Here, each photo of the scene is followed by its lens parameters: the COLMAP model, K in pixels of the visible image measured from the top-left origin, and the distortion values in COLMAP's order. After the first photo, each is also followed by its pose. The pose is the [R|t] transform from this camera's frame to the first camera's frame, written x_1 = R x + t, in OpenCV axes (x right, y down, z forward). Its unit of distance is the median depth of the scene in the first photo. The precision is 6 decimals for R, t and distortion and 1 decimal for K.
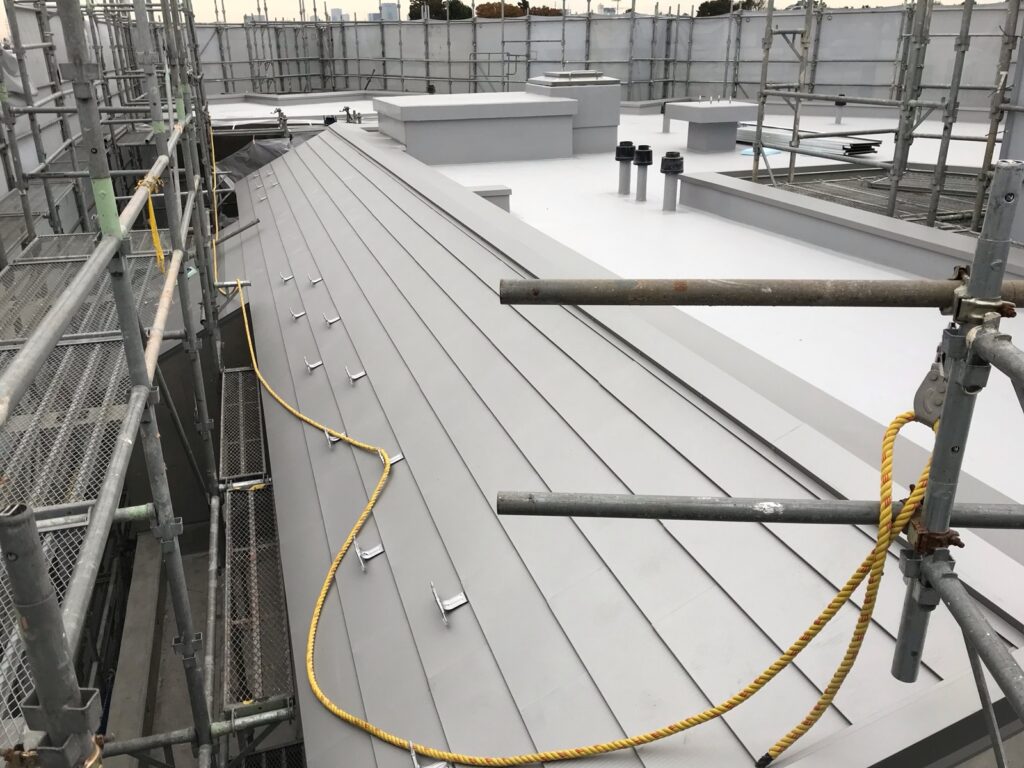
lens RADIAL K [[826.6, 0, 512.0], [0, 826.6, 384.0], [0, 0, 1]] dist [0.009631, -0.010734]
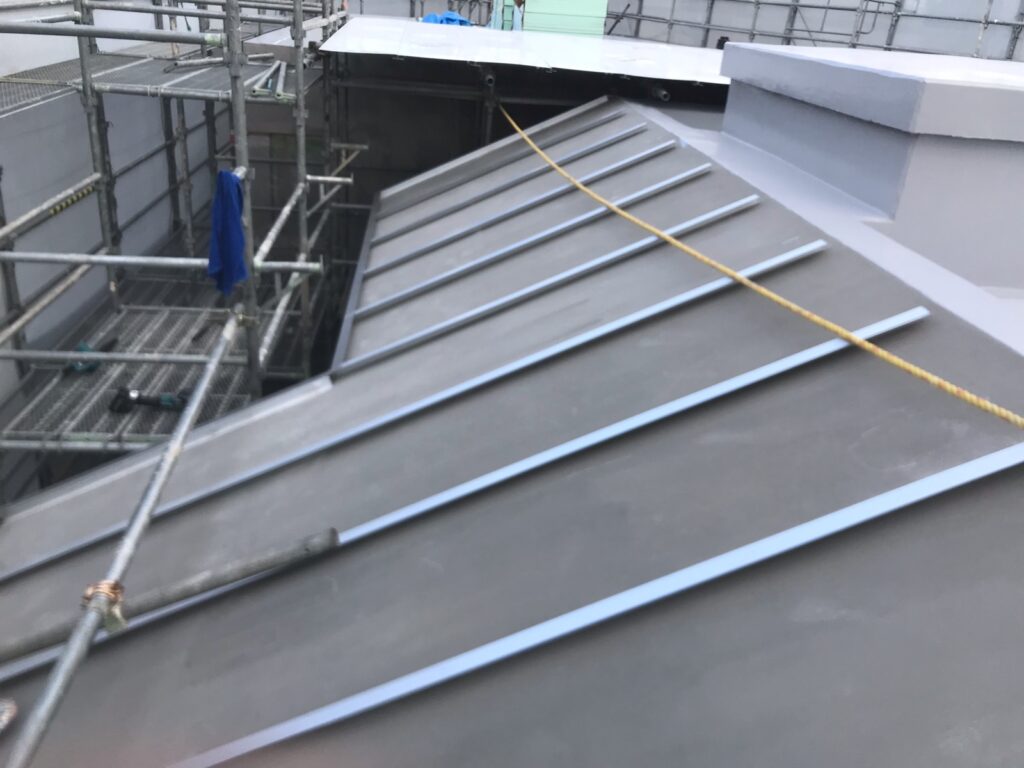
lens RADIAL K [[826.6, 0, 512.0], [0, 826.6, 384.0], [0, 0, 1]] dist [0.009631, -0.010734]
pose [[0.971605, 0.178855, -0.154900, -0.099509], [-0.171453, 0.983363, 0.060008, -0.105560], [0.163056, -0.031746, 0.986106, 0.324376]]
